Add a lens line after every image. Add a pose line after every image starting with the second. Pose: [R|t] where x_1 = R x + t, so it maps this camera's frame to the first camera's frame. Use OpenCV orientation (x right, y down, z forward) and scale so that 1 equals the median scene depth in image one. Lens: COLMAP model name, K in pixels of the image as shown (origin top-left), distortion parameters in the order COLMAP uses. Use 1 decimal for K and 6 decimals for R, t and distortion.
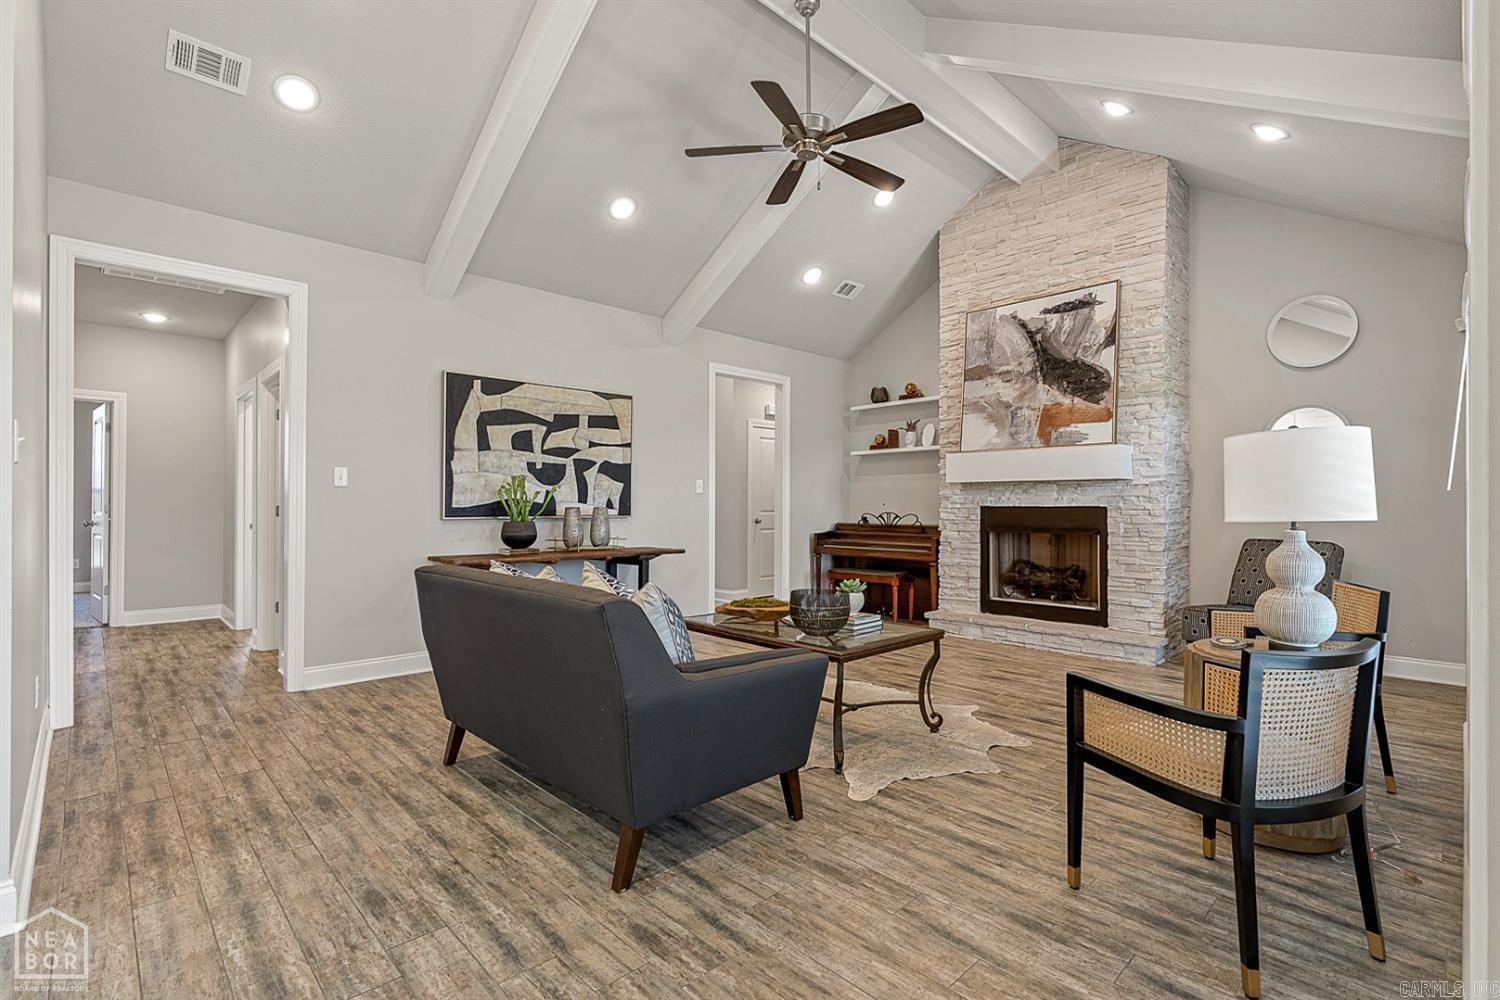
lens RADIAL K [[684.6, 0, 753.0], [0, 684.6, 533.8], [0, 0, 1]] dist [-0.006836, 0.002291]
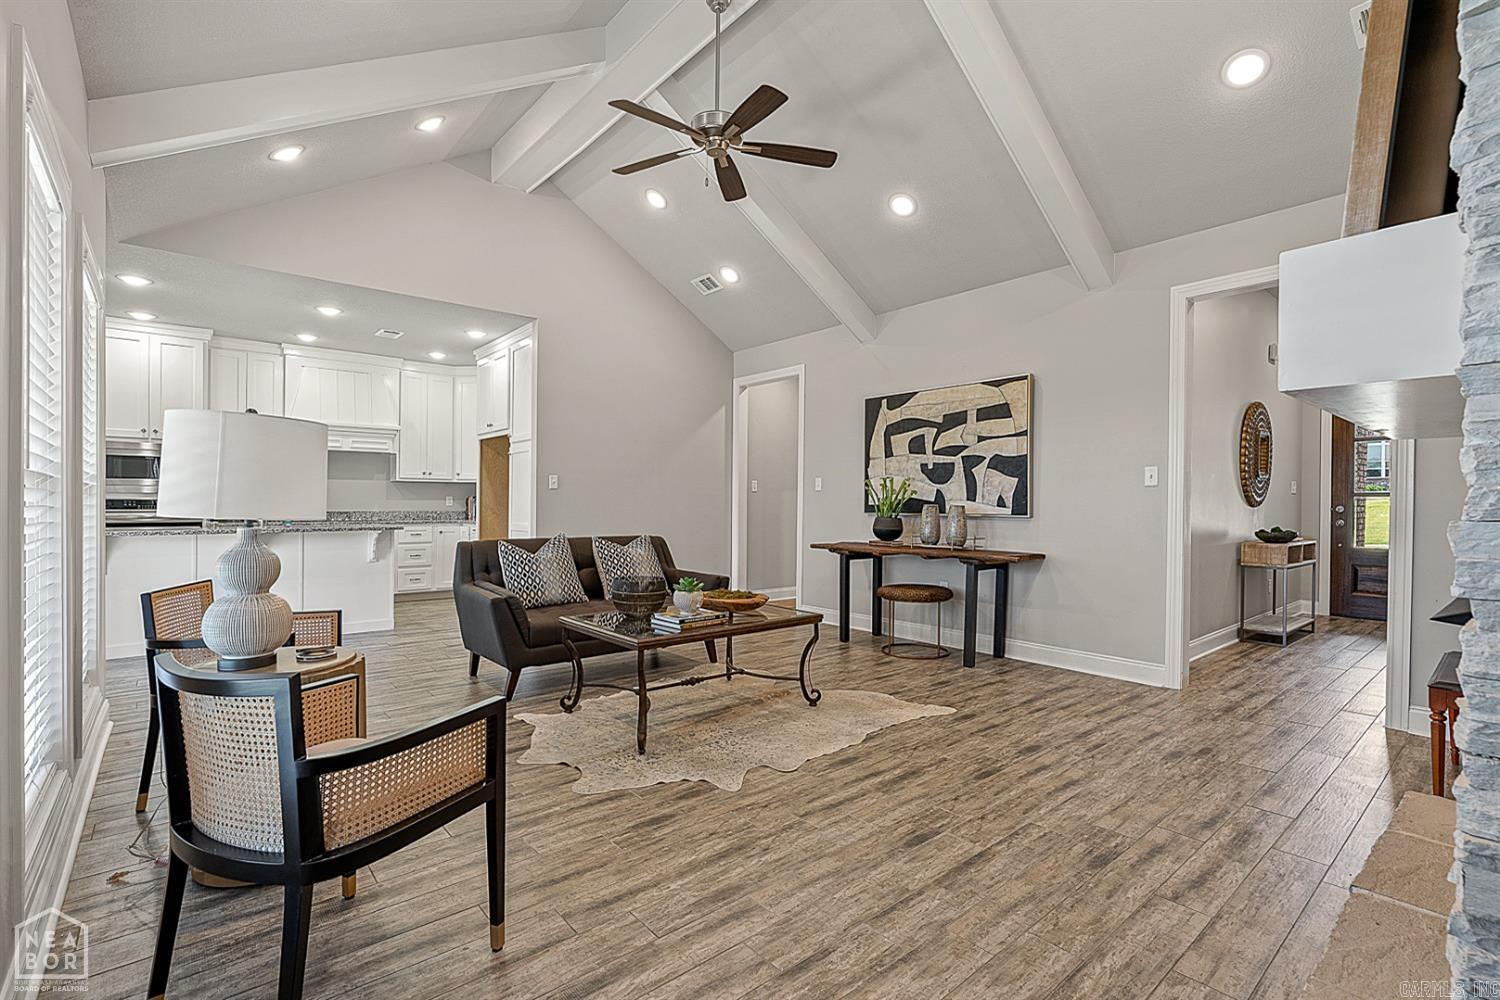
lens RADIAL K [[684.6, 0, 757.7], [0, 684.6, 519.6], [0, 0, 1]] dist [-0.006836, 0.002291]
pose [[-0.055547, 0.019286, -0.998270, 0.740144], [-0.048470, 0.998583, 0.021989, -0.025989], [0.997279, 0.049607, -0.054533, 0.768472]]
